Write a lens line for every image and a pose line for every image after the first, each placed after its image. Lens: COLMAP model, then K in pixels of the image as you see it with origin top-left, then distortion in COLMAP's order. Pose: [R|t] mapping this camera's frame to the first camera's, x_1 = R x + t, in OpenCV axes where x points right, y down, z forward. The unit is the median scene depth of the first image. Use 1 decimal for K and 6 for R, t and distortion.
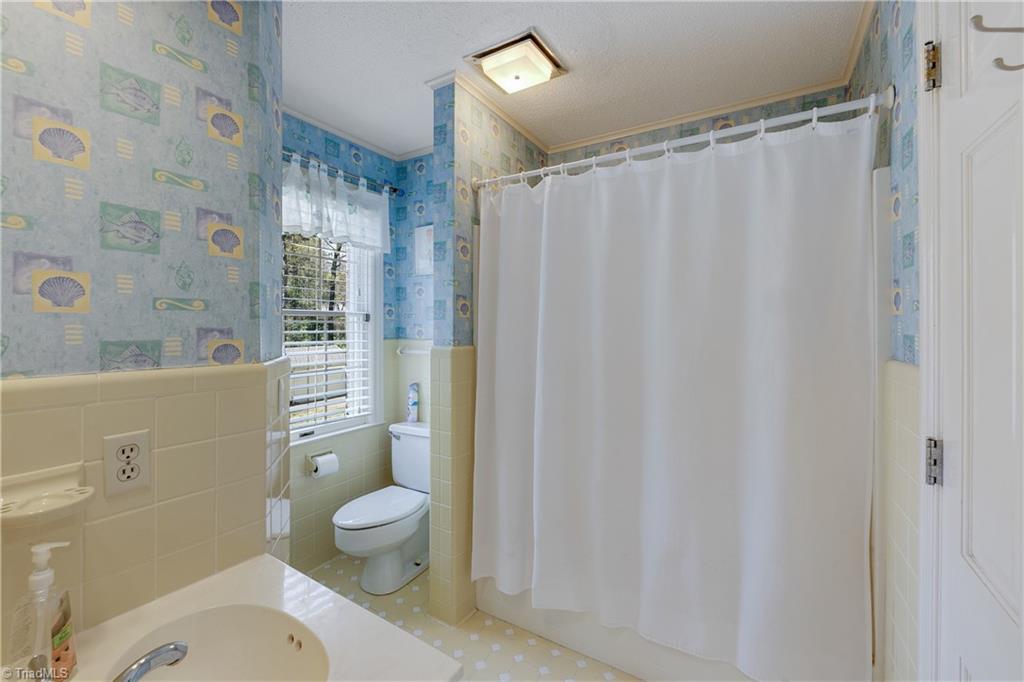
lens RADIAL K [[415.0, 0, 508.8], [0, 415.0, 332.7], [0, 0, 1]] dist [-0.001261, -0.000288]
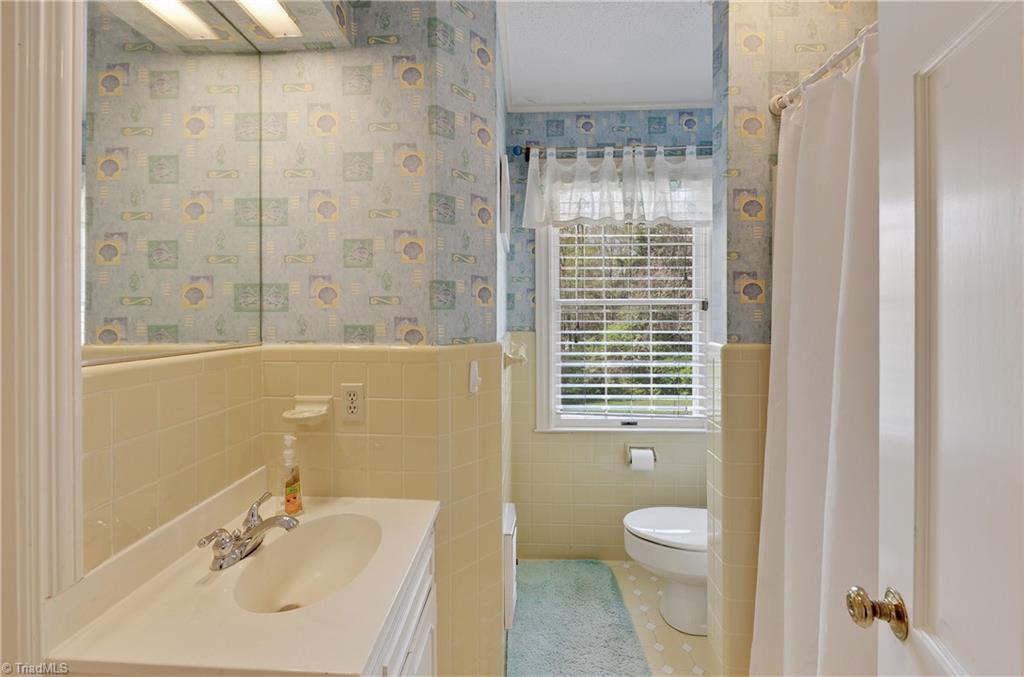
lens RADIAL K [[430.6, 0, 508.4], [0, 430.6, 322.4], [0, 0, 1]] dist [0.001370, 0.000049]
pose [[0.501524, 0.015031, -0.865013, 0.332142], [-0.013466, 0.999864, 0.009566, -0.005875], [0.865039, 0.006851, 0.501658, 0.293076]]
